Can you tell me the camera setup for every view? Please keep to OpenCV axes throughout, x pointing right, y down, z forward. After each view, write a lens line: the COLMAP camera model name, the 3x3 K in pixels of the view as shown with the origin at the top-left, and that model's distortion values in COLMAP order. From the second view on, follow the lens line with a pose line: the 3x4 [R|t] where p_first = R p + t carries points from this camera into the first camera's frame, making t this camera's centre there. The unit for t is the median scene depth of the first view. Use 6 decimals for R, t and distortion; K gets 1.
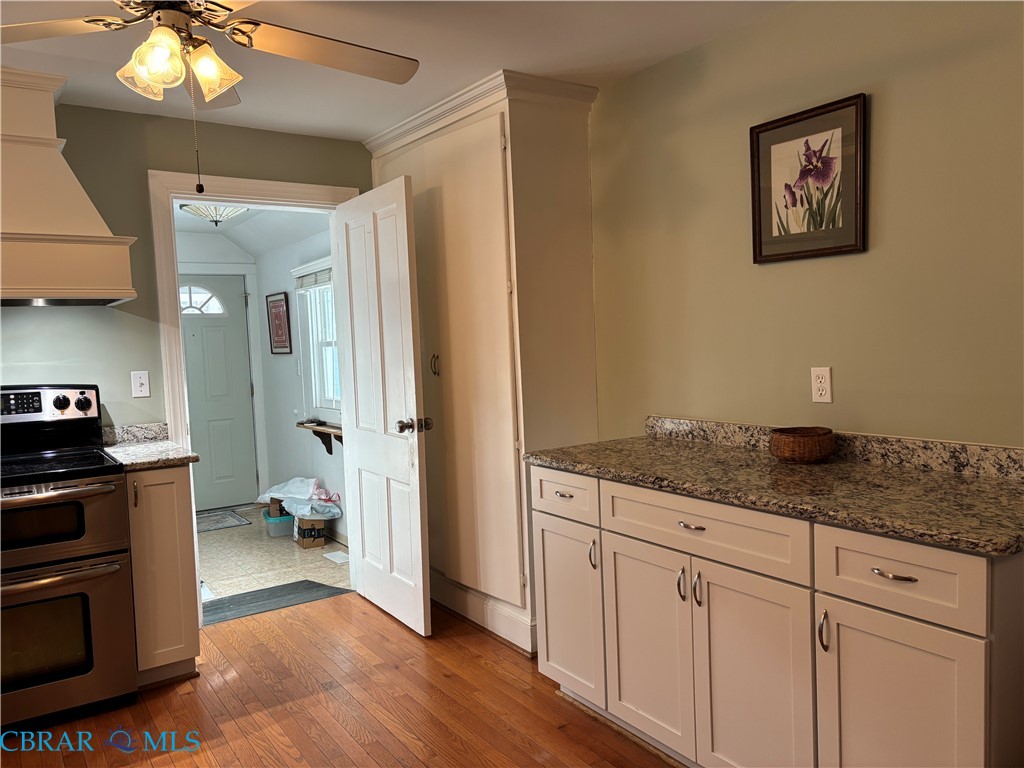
lens RADIAL K [[774.1, 0, 514.5], [0, 774.1, 388.3], [0, 0, 1]] dist [0.041934, -0.008667]
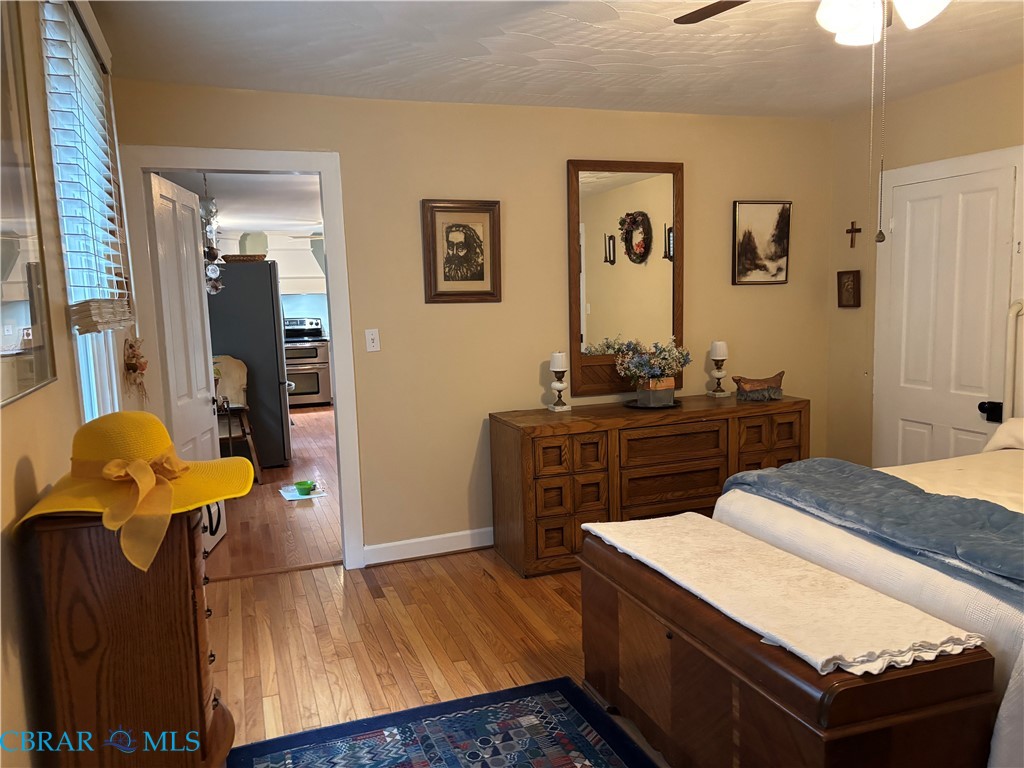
lens RADIAL K [[775.3, 0, 512.0], [0, 775.3, 384.0], [0, 0, 1]] dist [-0.000750, -0.008137]
pose [[0.969259, 0.035426, -0.243481, 1.140854], [-0.021227, 0.997931, 0.060695, 0.061201], [0.245127, -0.053661, 0.968005, -2.141260]]
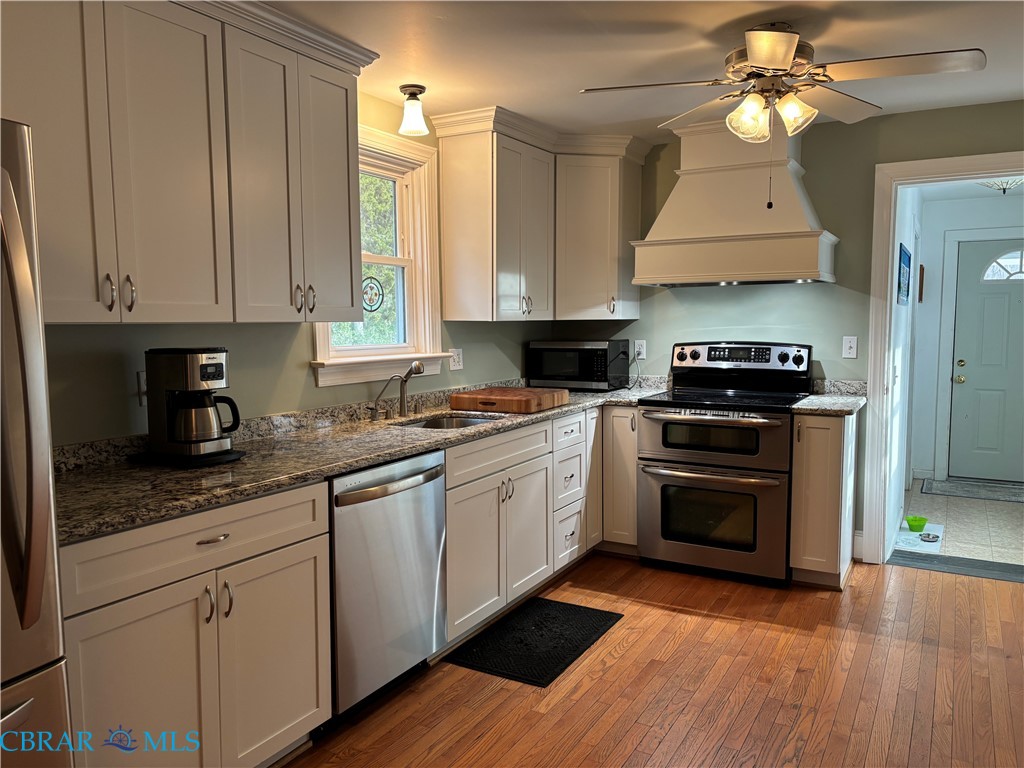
lens RADIAL K [[774.1, 0, 514.5], [0, 774.1, 388.3], [0, 0, 1]] dist [0.041934, -0.008667]
pose [[0.441441, 0.118775, -0.889395, 0.419319], [-0.069101, 0.992757, 0.098281, -0.028612], [0.894626, 0.018073, 0.446451, 0.006105]]
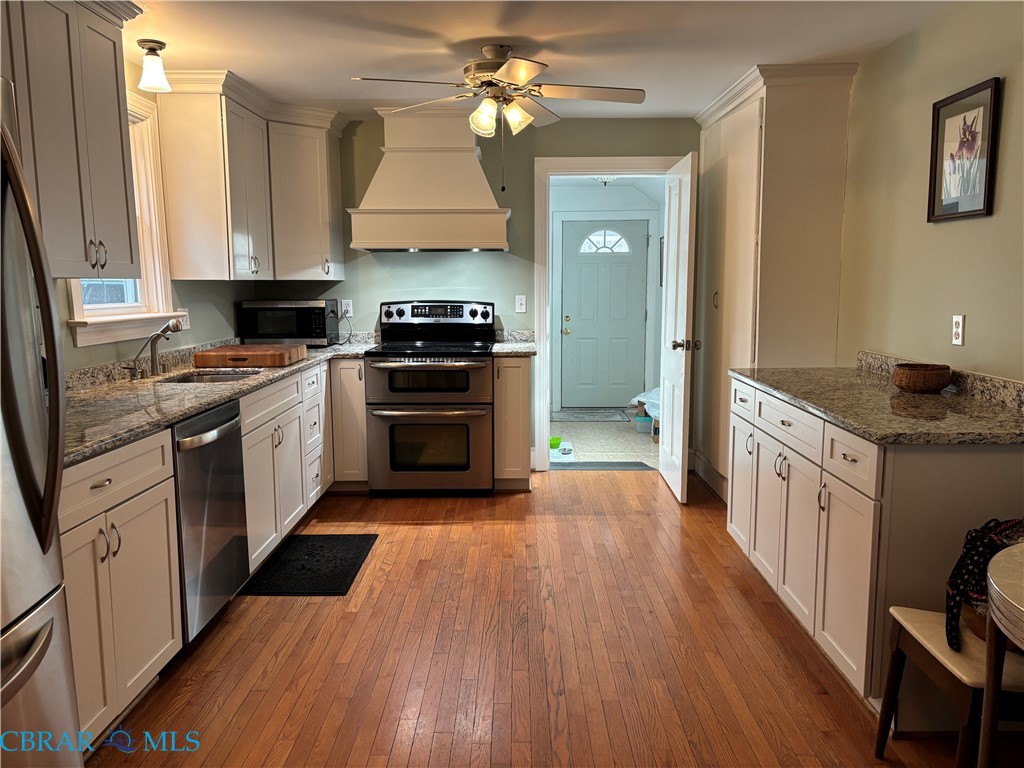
lens RADIAL K [[767.2, 0, 506.8], [0, 767.2, 391.5], [0, 0, 1]] dist [0.086535, -0.086629]
pose [[0.817942, 0.115100, -0.563669, 0.409727], [-0.063330, 0.991841, 0.110635, 0.000156], [0.571804, -0.054796, 0.818558, -0.279296]]
